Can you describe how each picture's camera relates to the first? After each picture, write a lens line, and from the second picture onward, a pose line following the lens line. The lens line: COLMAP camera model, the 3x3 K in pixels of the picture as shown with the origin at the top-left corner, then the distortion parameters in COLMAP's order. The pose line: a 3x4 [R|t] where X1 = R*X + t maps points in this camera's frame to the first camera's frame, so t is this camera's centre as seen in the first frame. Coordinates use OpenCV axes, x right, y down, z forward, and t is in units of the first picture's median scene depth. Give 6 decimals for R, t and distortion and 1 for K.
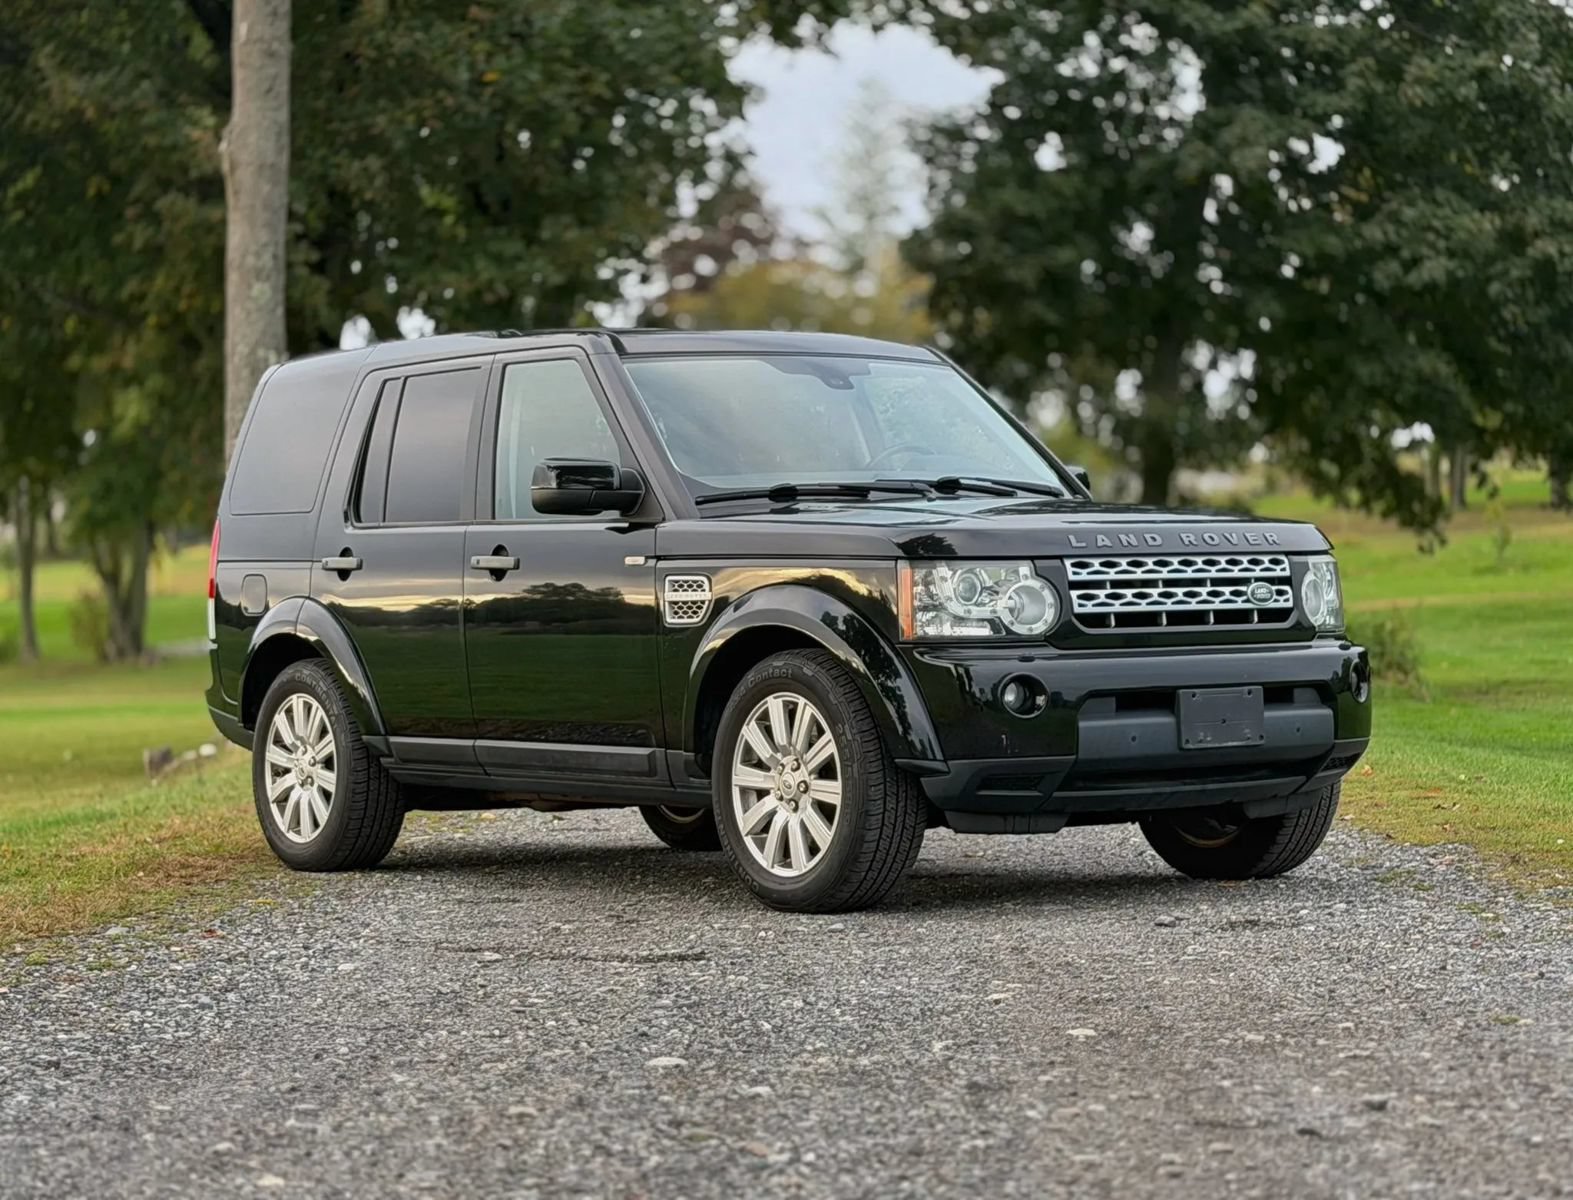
lens RADIAL K [[3435.2, 0, 798.5], [0, 3435.2, 597.1], [0, 0, 1]] dist [0.130394, 0.000000]
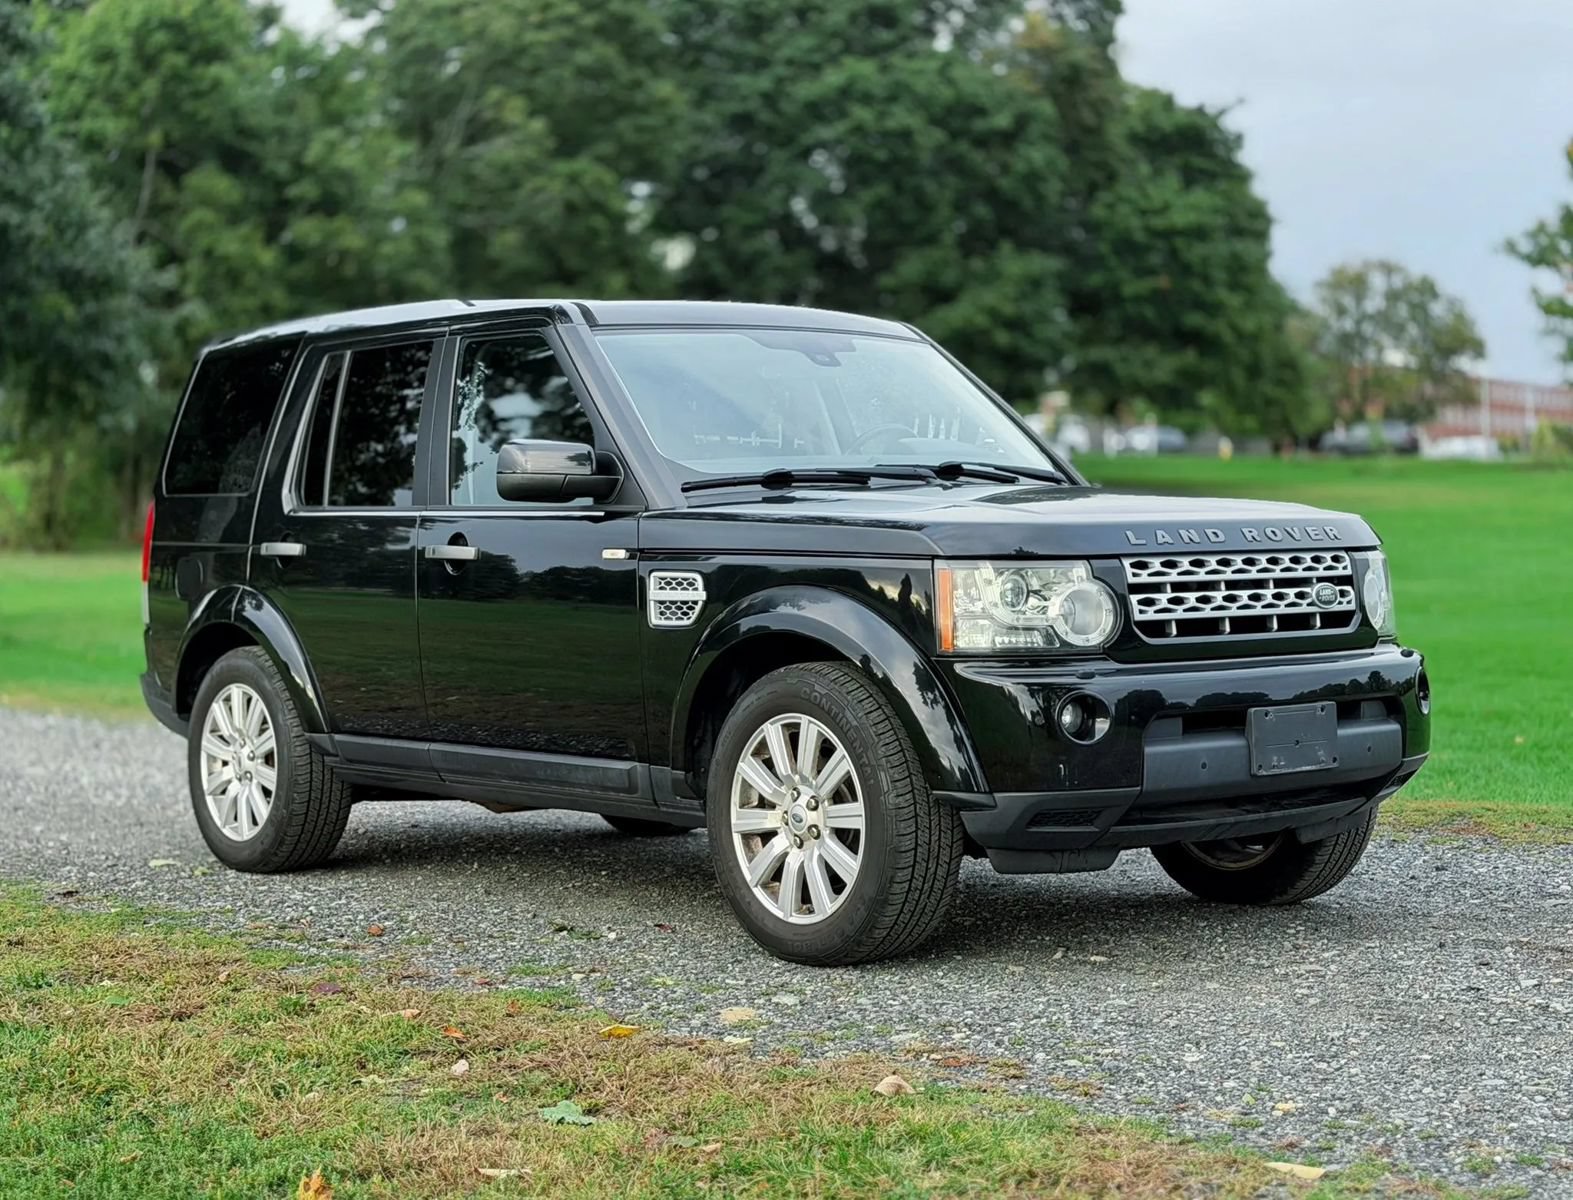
lens RADIAL K [[2560.1, 0, 802.2], [0, 2560.1, 589.2], [0, 0, 1]] dist [0.148165, 0.000000]
pose [[0.997760, 0.001404, 0.066879, -0.044806], [-0.002686, 0.999814, 0.019088, -0.014742], [-0.066839, -0.019225, 0.997579, 0.338571]]
